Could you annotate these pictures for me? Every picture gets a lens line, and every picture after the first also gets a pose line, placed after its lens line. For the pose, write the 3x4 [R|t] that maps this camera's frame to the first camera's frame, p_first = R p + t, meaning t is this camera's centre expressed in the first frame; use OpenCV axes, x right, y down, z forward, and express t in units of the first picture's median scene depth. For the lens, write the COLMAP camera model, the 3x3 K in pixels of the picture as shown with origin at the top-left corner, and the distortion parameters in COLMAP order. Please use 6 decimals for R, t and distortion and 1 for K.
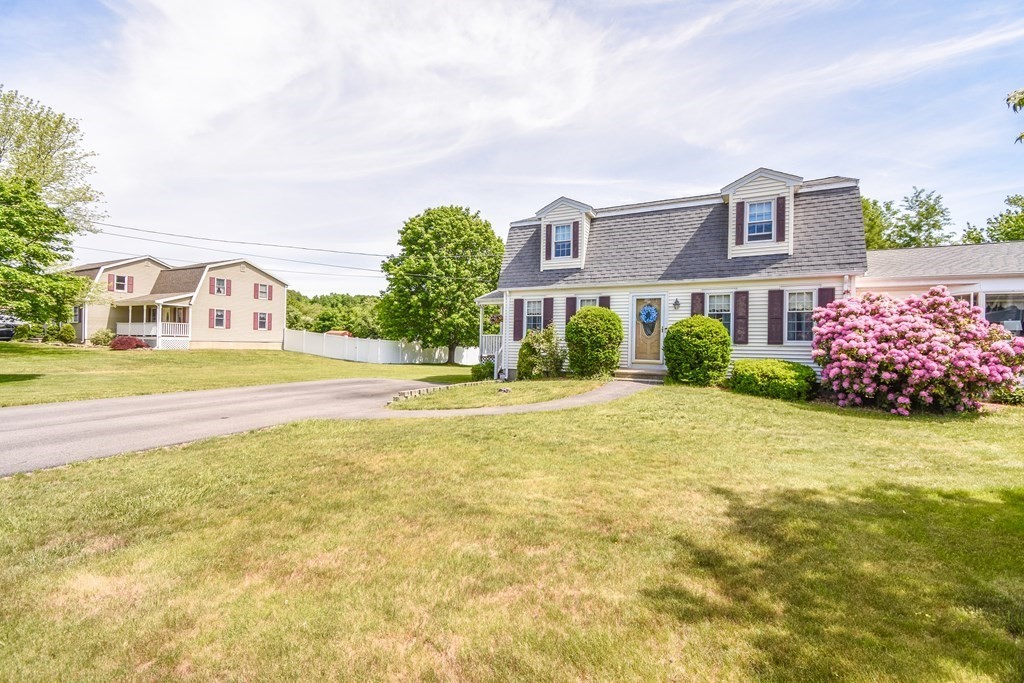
lens RADIAL K [[465.3, 0, 511.3], [0, 465.3, 337.0], [0, 0, 1]] dist [0.037861, -0.031998]
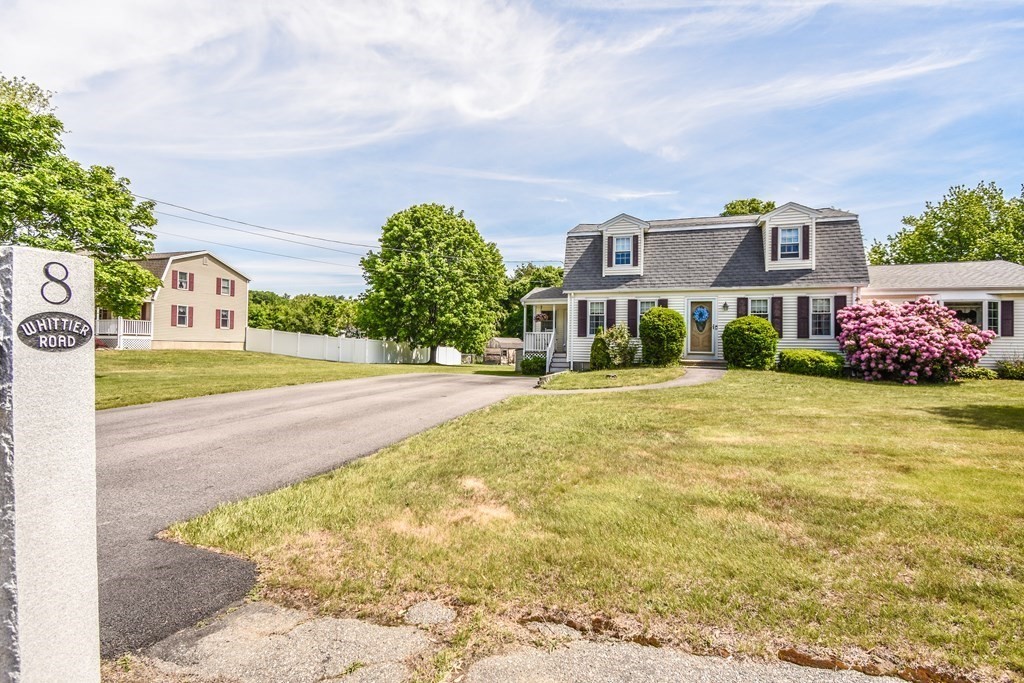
lens RADIAL K [[503.0, 0, 512.0], [0, 503.0, 341.5], [0, 0, 1]] dist [0.046845, -0.035119]
pose [[0.980381, -0.002165, 0.197099, -0.456907], [0.001367, 0.999990, 0.004186, 0.015982], [-0.197106, -0.003835, 0.980375, -0.205157]]
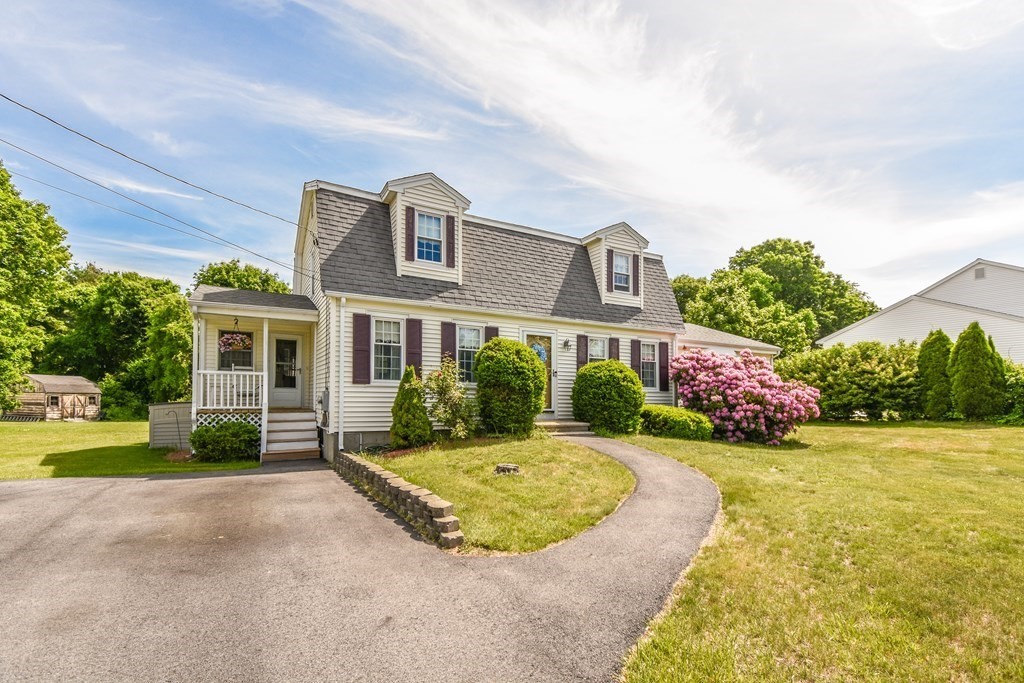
lens RADIAL K [[472.2, 0, 512.0], [0, 472.2, 382.5], [0, 0, 1]] dist [0.018044, -0.010119]
pose [[0.540615, 0.011281, 0.841195, -0.447778], [-0.018459, 0.999828, -0.001546, 0.003691], [-0.841068, -0.014692, 0.540730, 0.582265]]
